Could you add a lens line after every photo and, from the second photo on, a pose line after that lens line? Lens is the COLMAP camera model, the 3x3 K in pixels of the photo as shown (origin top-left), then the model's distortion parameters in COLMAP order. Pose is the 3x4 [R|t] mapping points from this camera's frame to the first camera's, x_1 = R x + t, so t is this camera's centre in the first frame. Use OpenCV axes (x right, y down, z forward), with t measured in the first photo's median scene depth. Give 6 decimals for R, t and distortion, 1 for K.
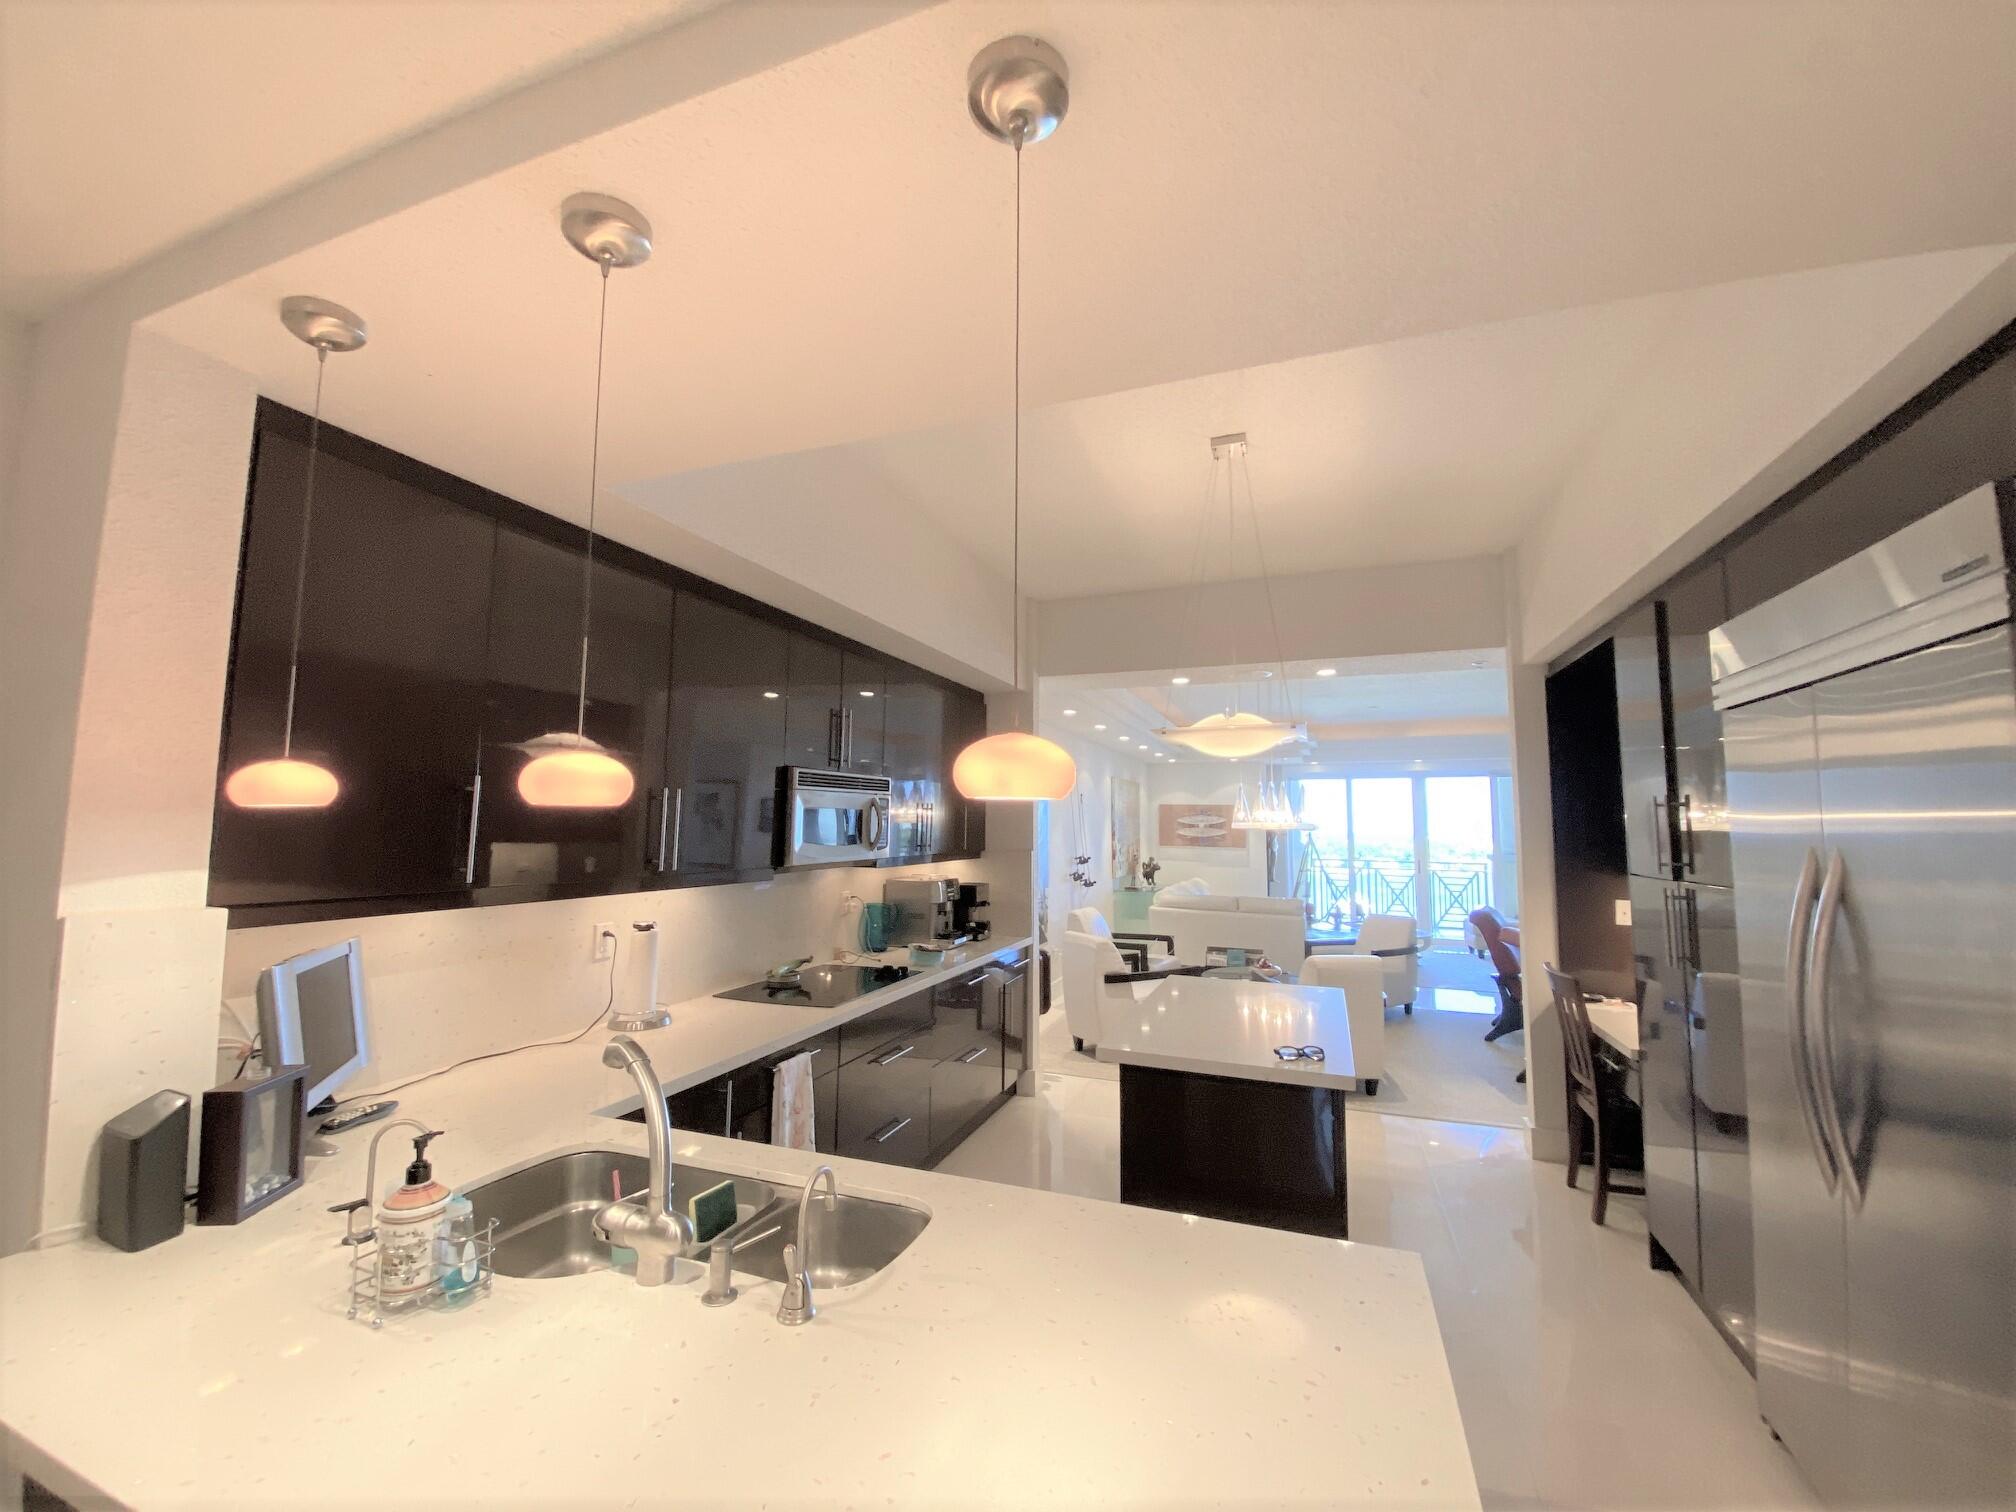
lens RADIAL K [[819.7, 0, 1000.2], [0, 819.7, 759.3], [0, 0, 1]] dist [0.015421, -0.018727]
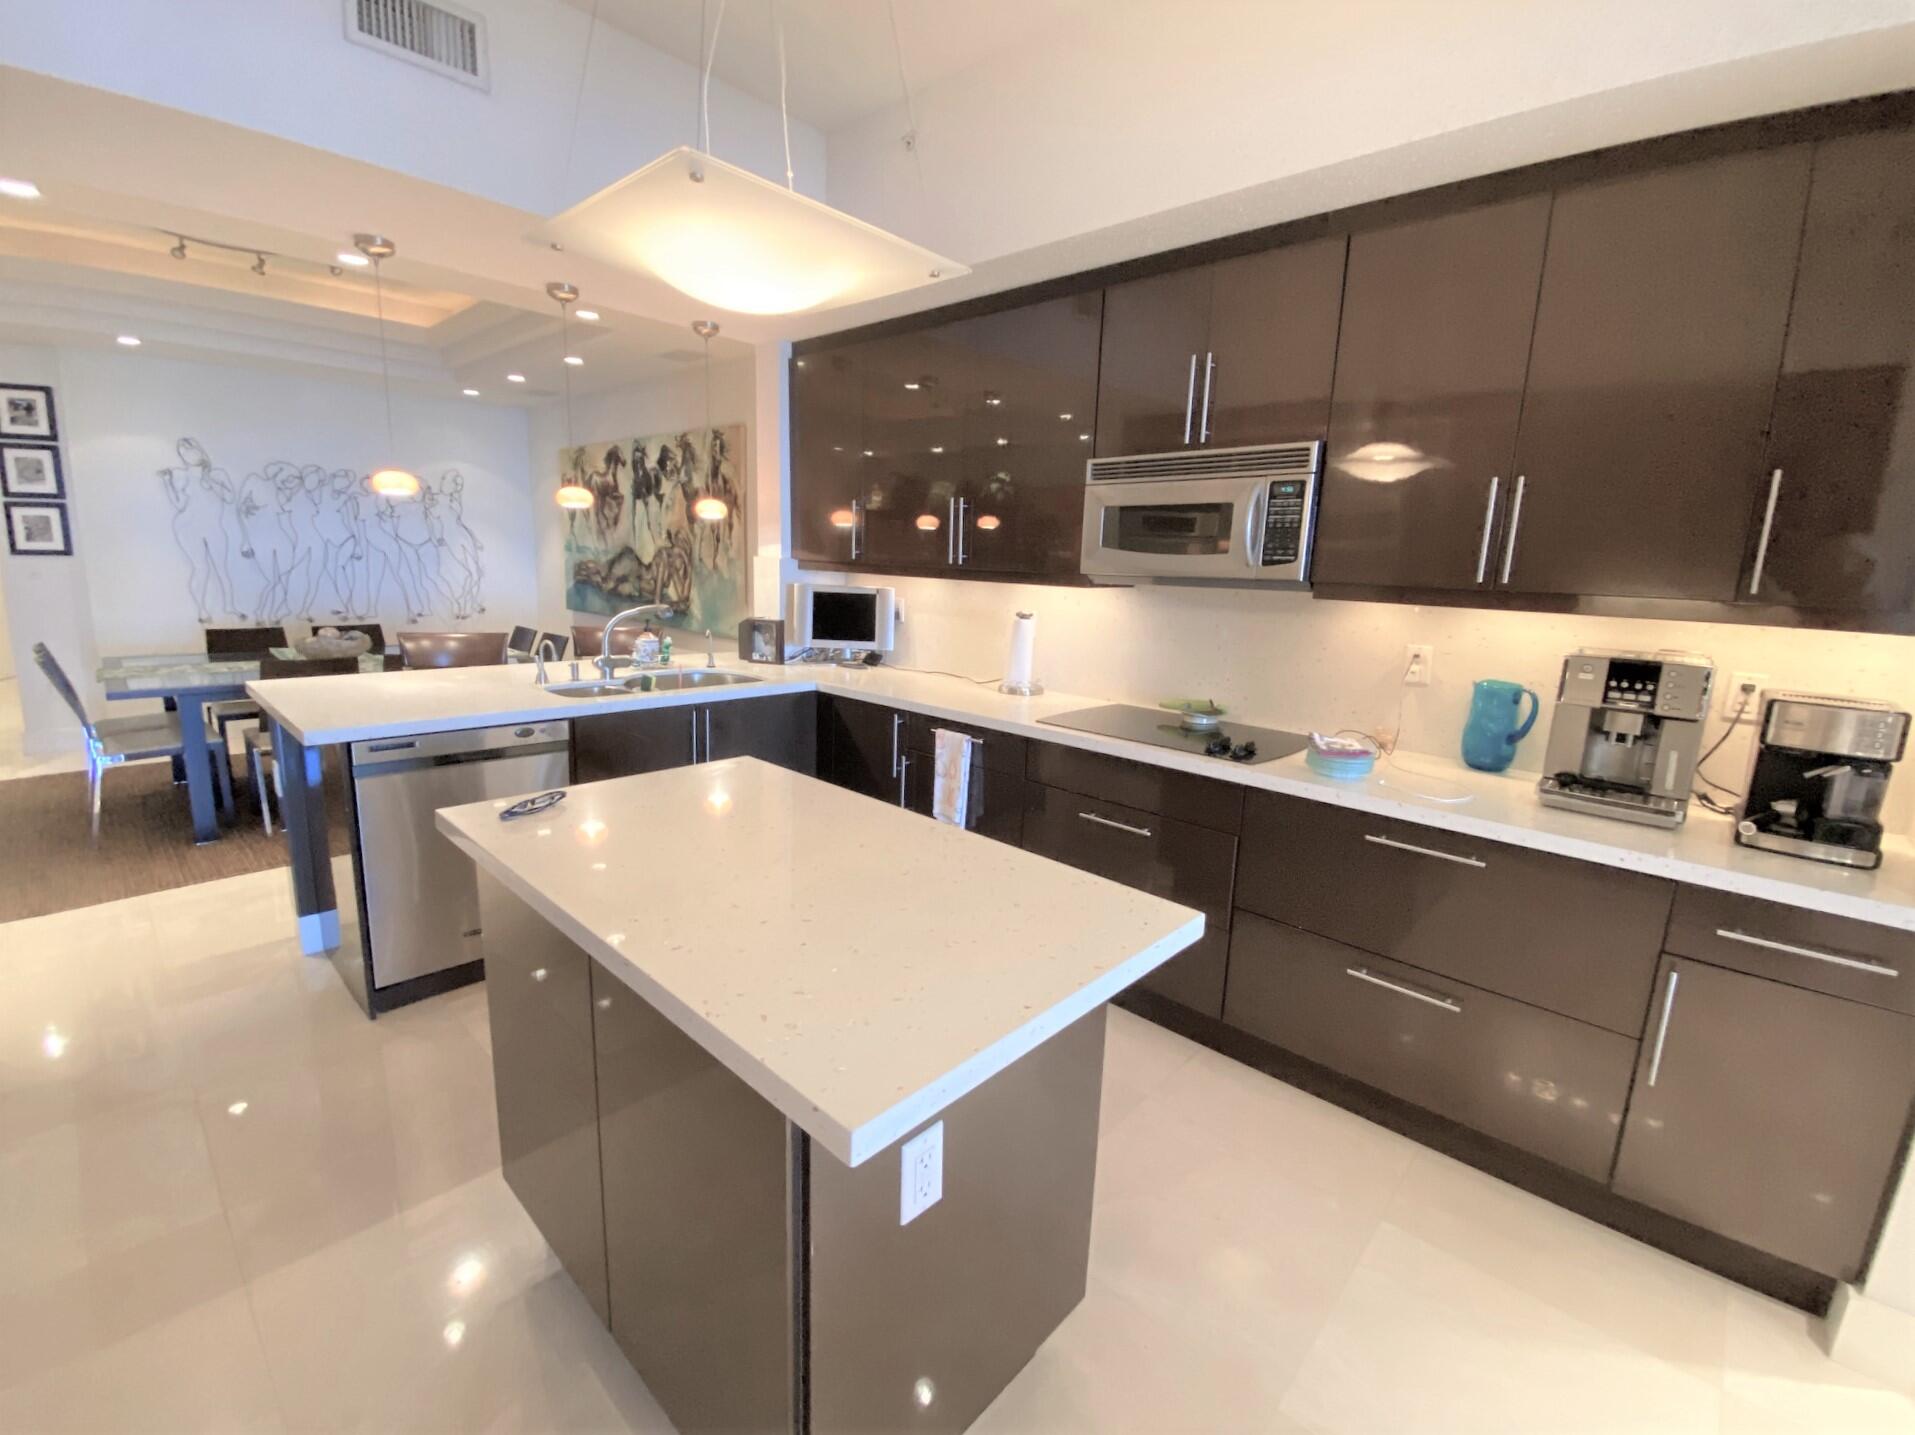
lens RADIAL K [[783.9, 0, 952.8], [0, 783.9, 711.4], [0, 0, 1]] dist [0.016061, -0.007532]
pose [[-0.351439, 0.158059, -0.922772, 0.391840], [0.031468, 0.987083, 0.157090, 0.087599], [0.935682, 0.026170, -0.351873, 0.731284]]
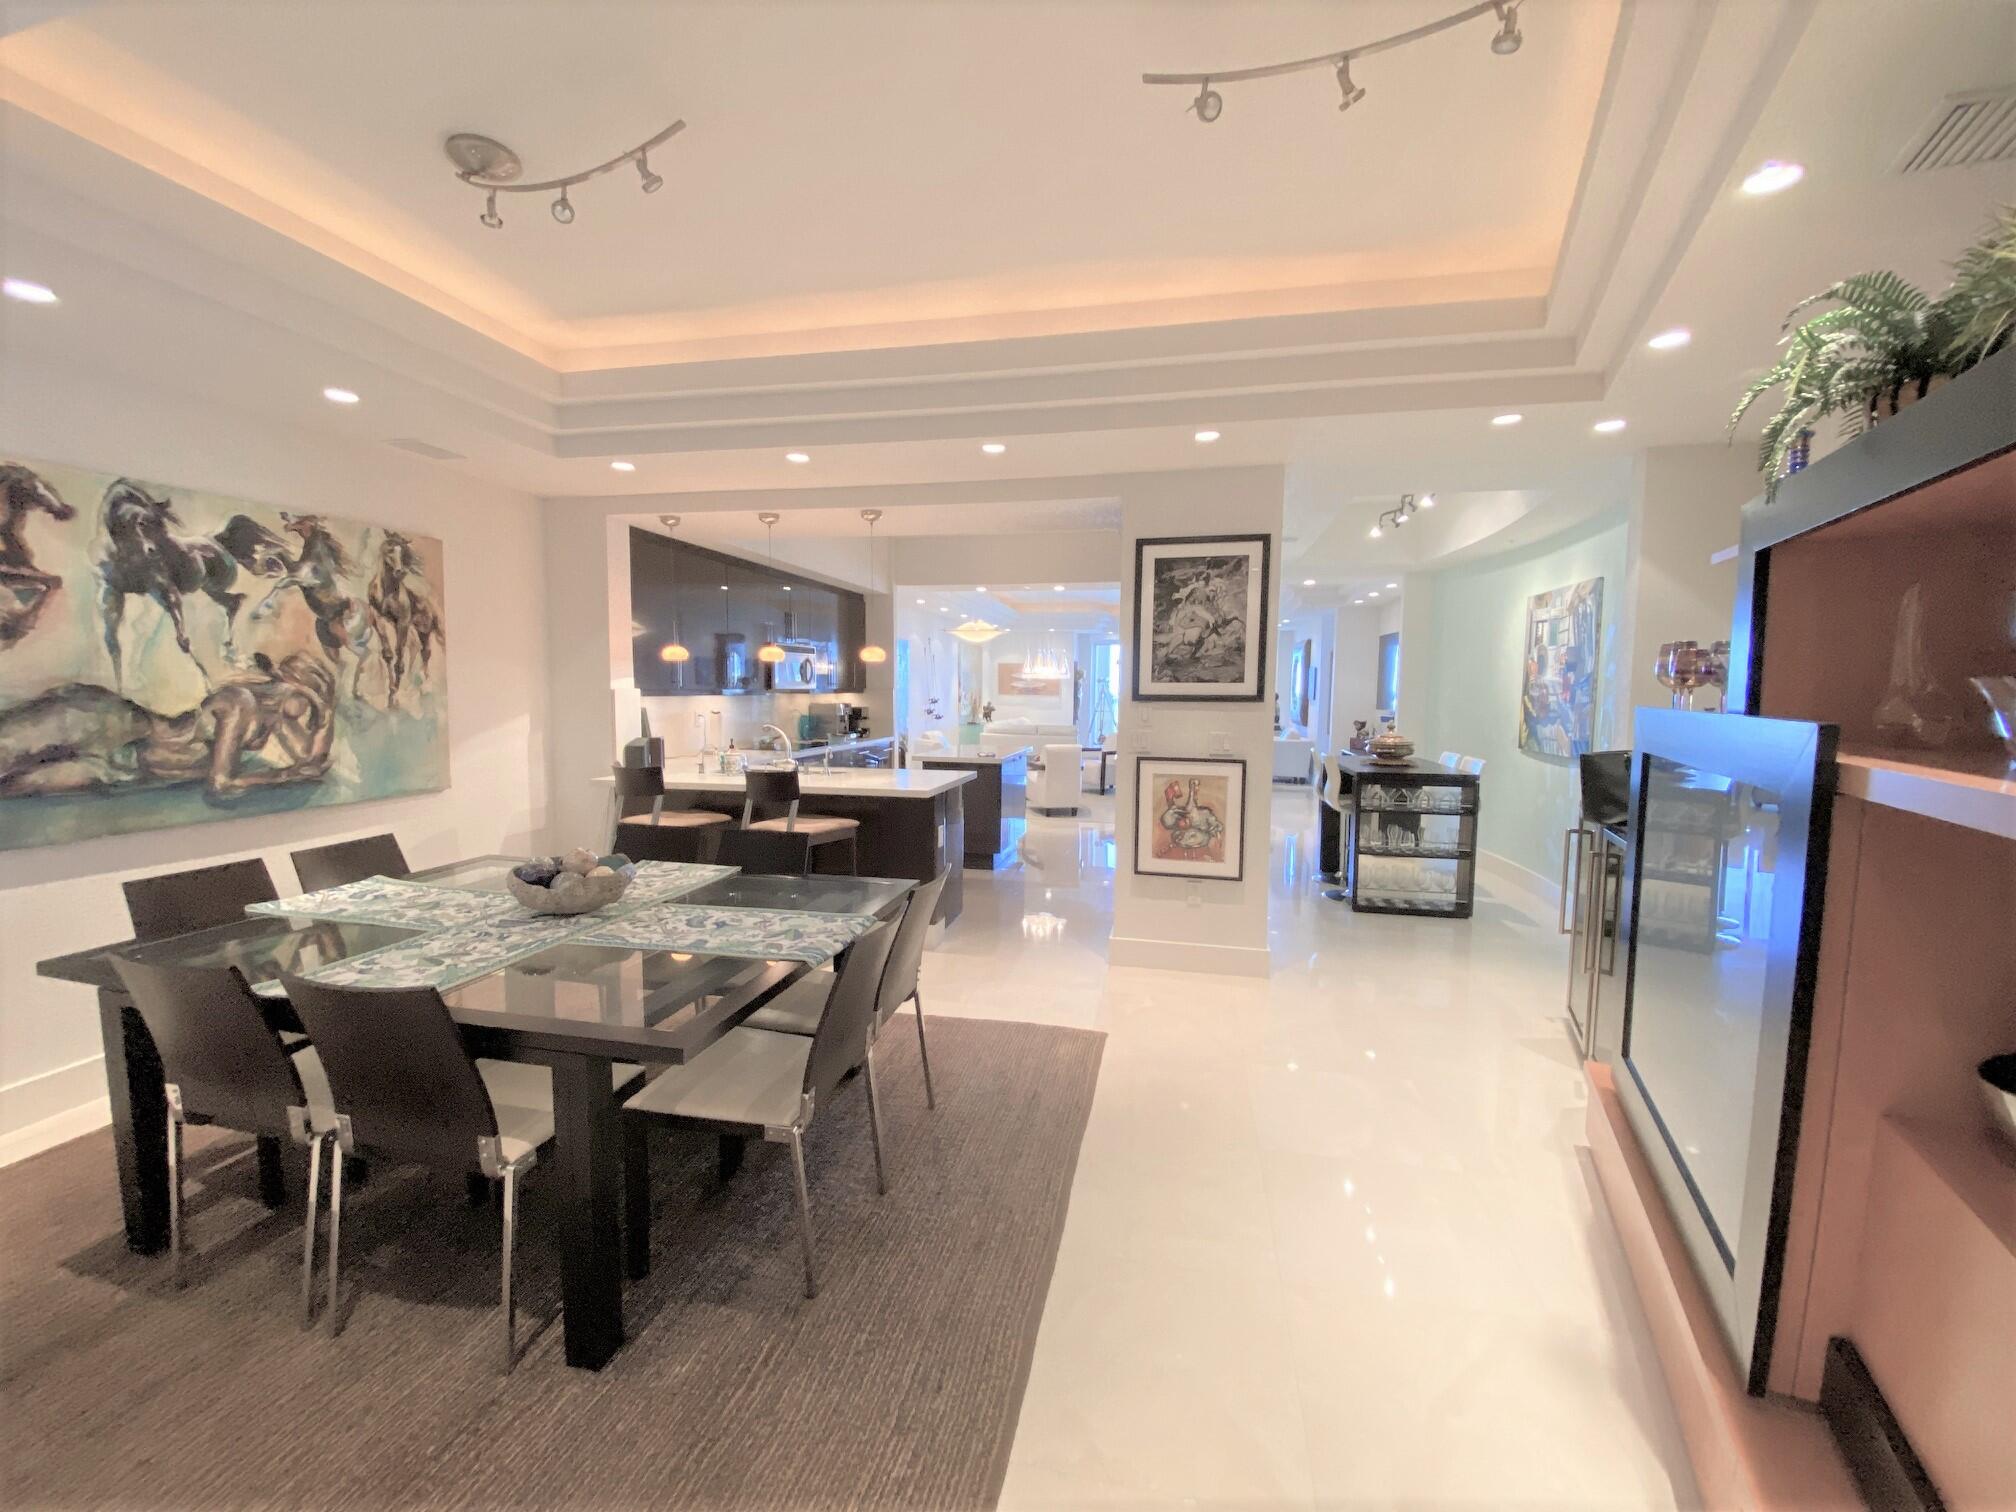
lens RADIAL K [[819.7, 0, 1000.2], [0, 819.7, 759.3], [0, 0, 1]] dist [0.015421, -0.018727]
pose [[0.989227, -0.008043, 0.146166, 0.007092], [-0.017096, 0.985310, 0.169920, -0.040458], [-0.145386, -0.170588, 0.974558, -0.779509]]
